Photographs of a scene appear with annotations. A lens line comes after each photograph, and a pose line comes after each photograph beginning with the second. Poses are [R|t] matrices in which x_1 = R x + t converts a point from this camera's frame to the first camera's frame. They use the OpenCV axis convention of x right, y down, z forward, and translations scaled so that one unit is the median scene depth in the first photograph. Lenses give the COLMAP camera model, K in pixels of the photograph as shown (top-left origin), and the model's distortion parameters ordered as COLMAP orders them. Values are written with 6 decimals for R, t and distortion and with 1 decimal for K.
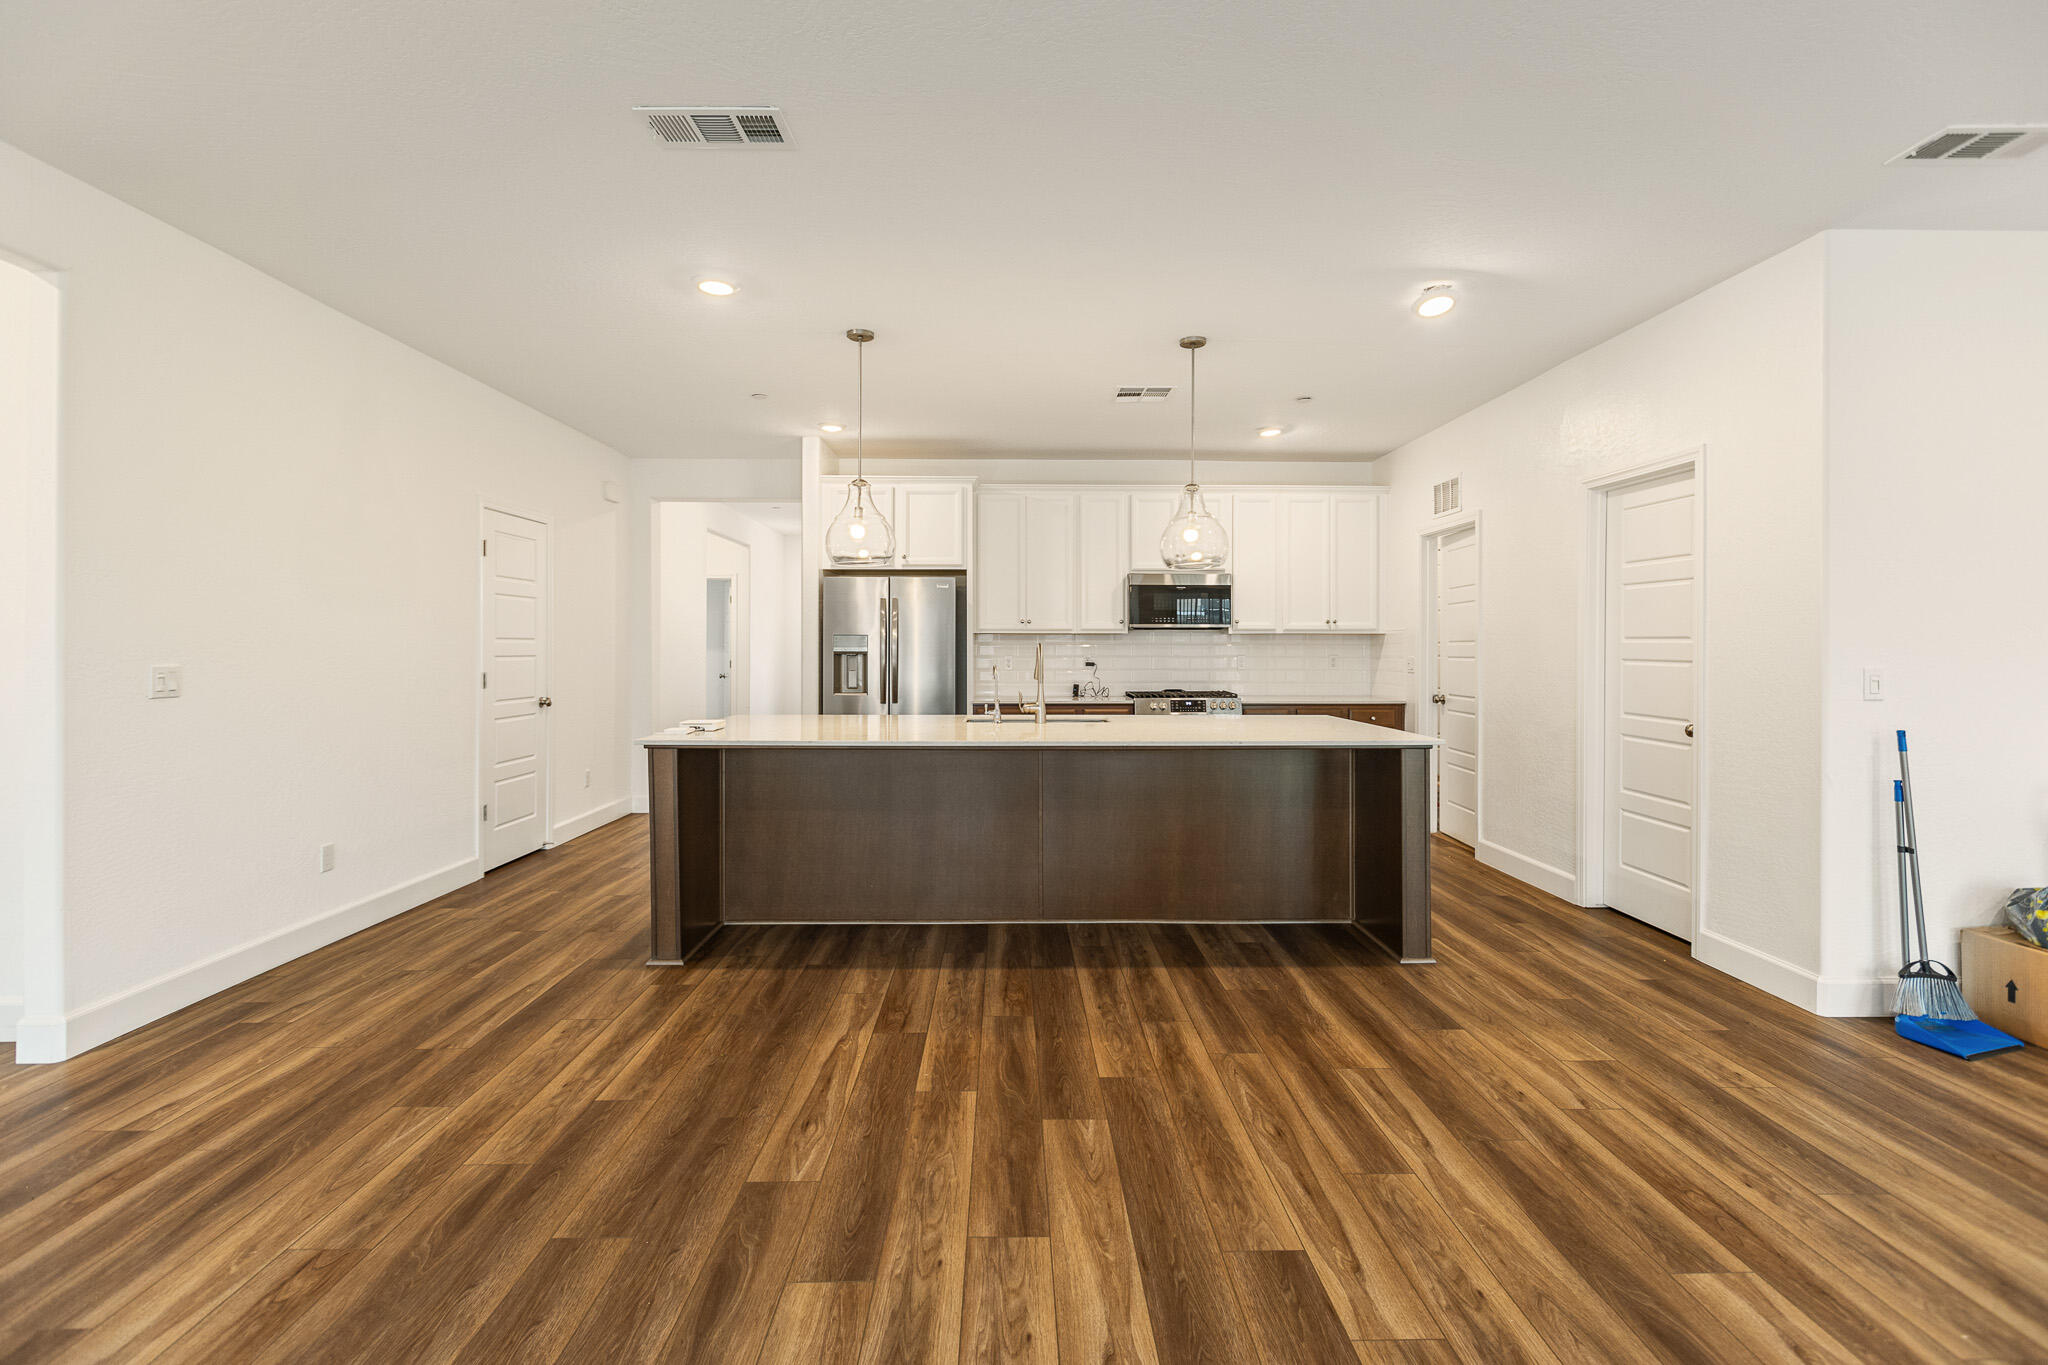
lens RADIAL K [[938.5, 0, 1025.2], [0, 938.5, 644.7], [0, 0, 1]] dist [0.003534, -0.000415]
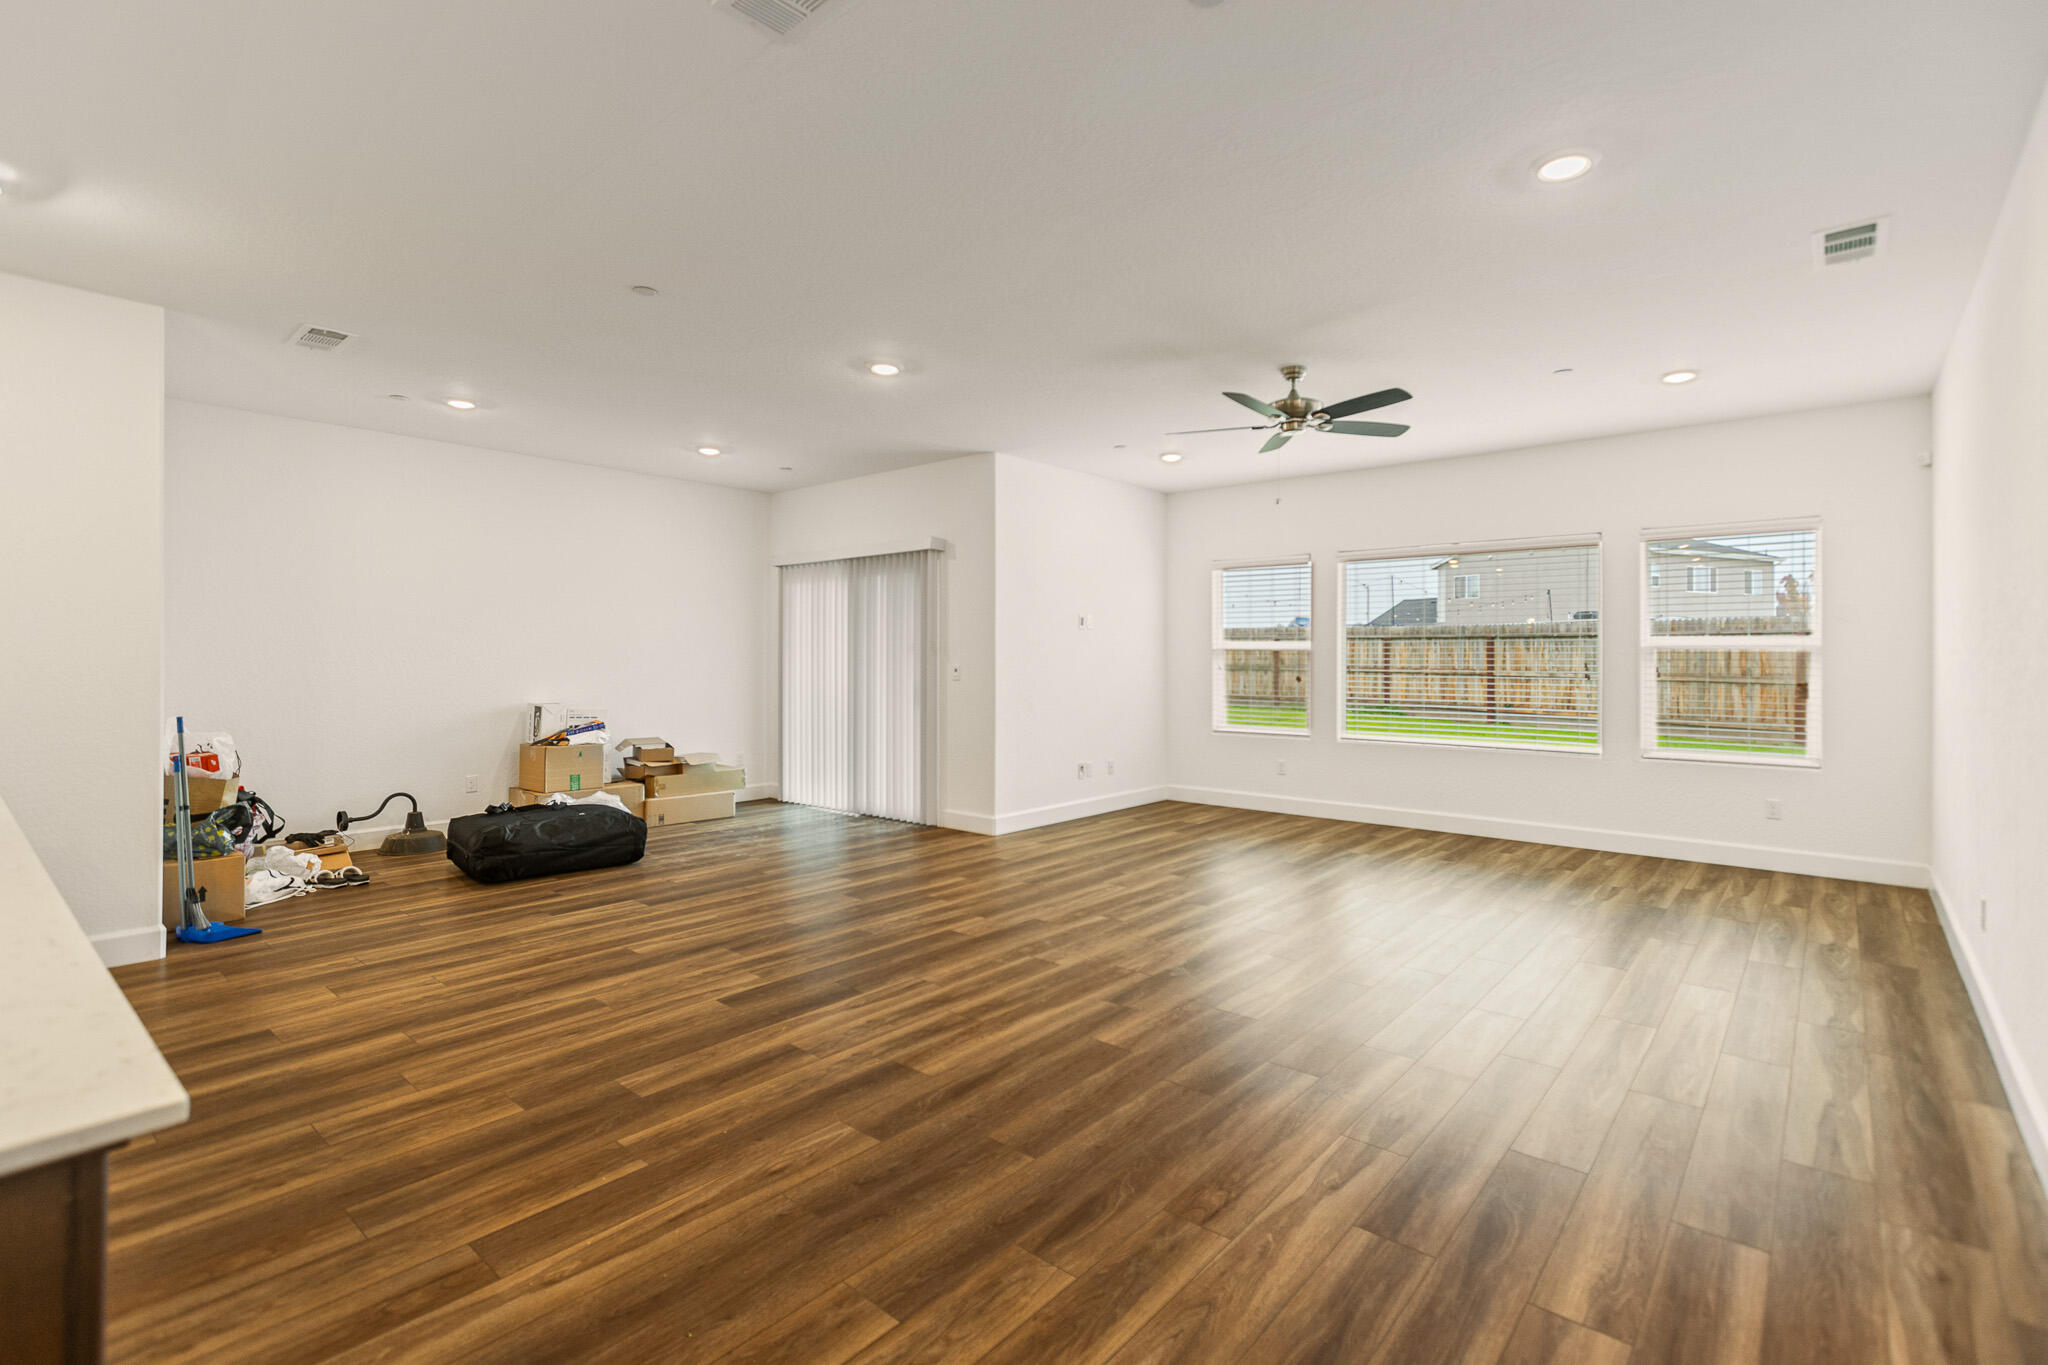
lens RADIAL K [[938.5, 0, 1025.2], [0, 938.5, 644.7], [0, 0, 1]] dist [0.003534, -0.000415]
pose [[-0.746579, 0.003946, 0.665285, -0.861039], [-0.007893, 0.999860, -0.014788, 0.001077], [-0.665250, -0.016291, -0.746443, 1.276420]]
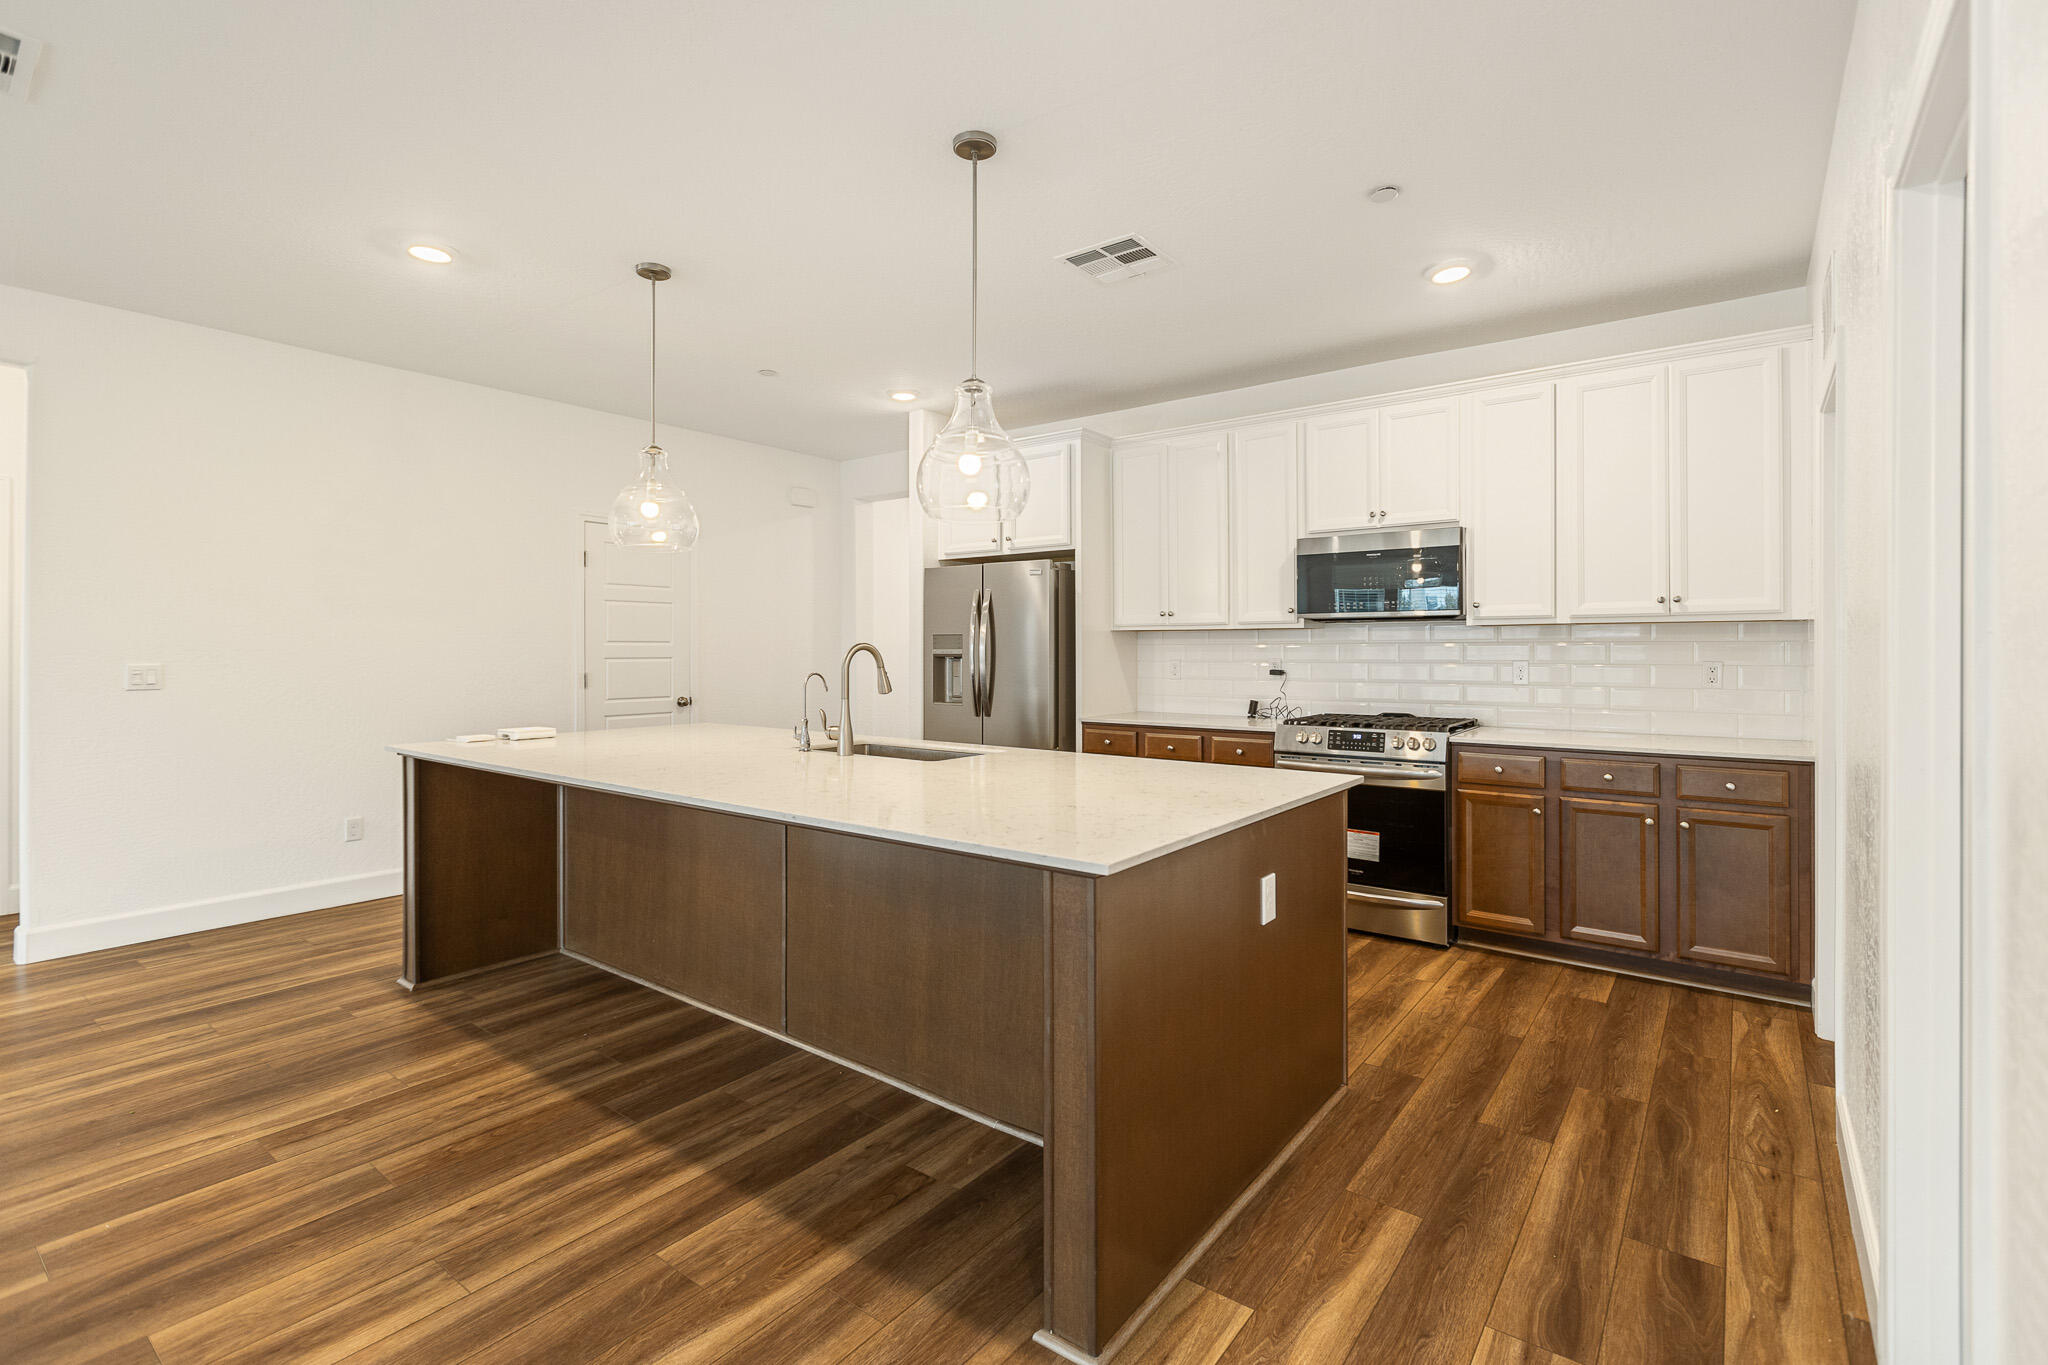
lens RADIAL K [[938.5, 0, 1025.2], [0, 938.5, 644.7], [0, 0, 1]] dist [0.003534, -0.000415]
pose [[0.781950, -0.004464, -0.623325, 0.862942], [0.004003, 0.999990, -0.002141, 0.002097], [0.623328, -0.000821, 0.781960, 0.807296]]
